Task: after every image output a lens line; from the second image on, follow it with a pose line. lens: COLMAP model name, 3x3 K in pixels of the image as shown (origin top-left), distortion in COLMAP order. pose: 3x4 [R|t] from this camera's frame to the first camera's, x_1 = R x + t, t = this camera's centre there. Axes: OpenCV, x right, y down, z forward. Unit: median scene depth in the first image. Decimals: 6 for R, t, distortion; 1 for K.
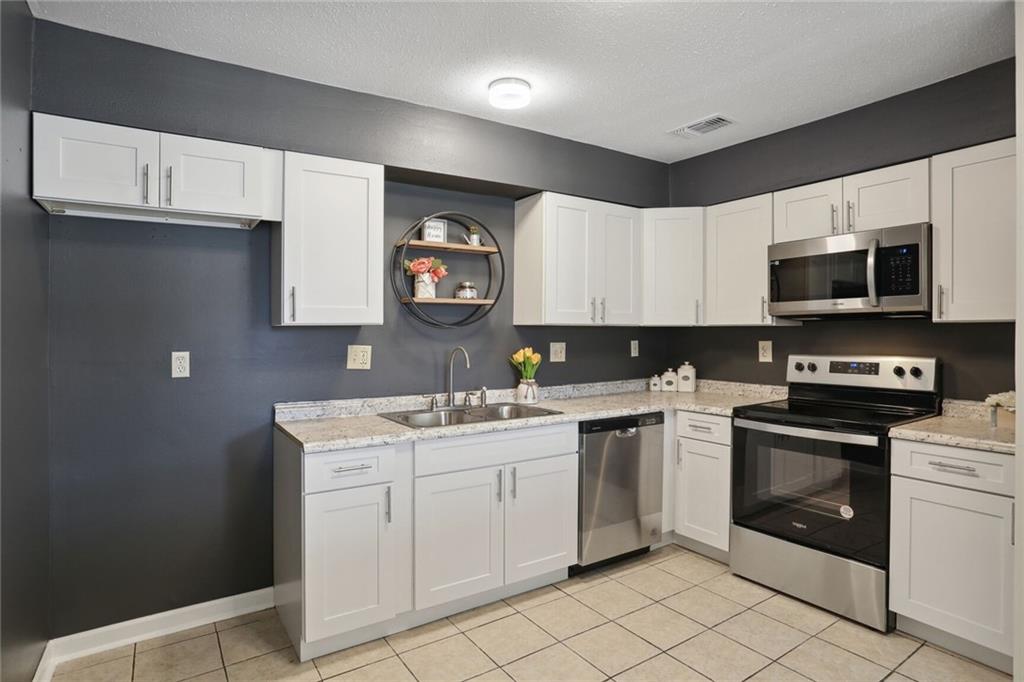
lens RADIAL K [[556.1, 0, 512.5], [0, 556.1, 336.6], [0, 0, 1]] dist [-0.047170, 0.001144]
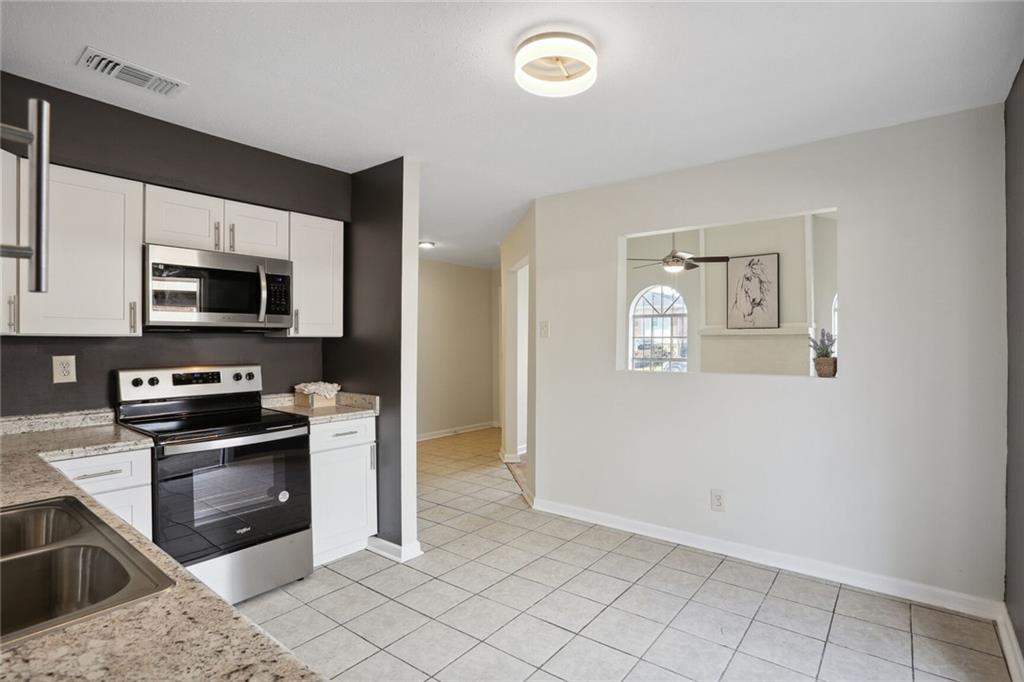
lens RADIAL K [[533.1, 0, 512.0], [0, 533.1, 341.0], [0, 0, 1]] dist [-0.001332, -0.000028]
pose [[-0.288786, 0.003851, 0.957386, -0.515674], [0.011112, 0.999938, -0.000671, -0.006795], [-0.957329, 0.010445, -0.288811, 0.695510]]
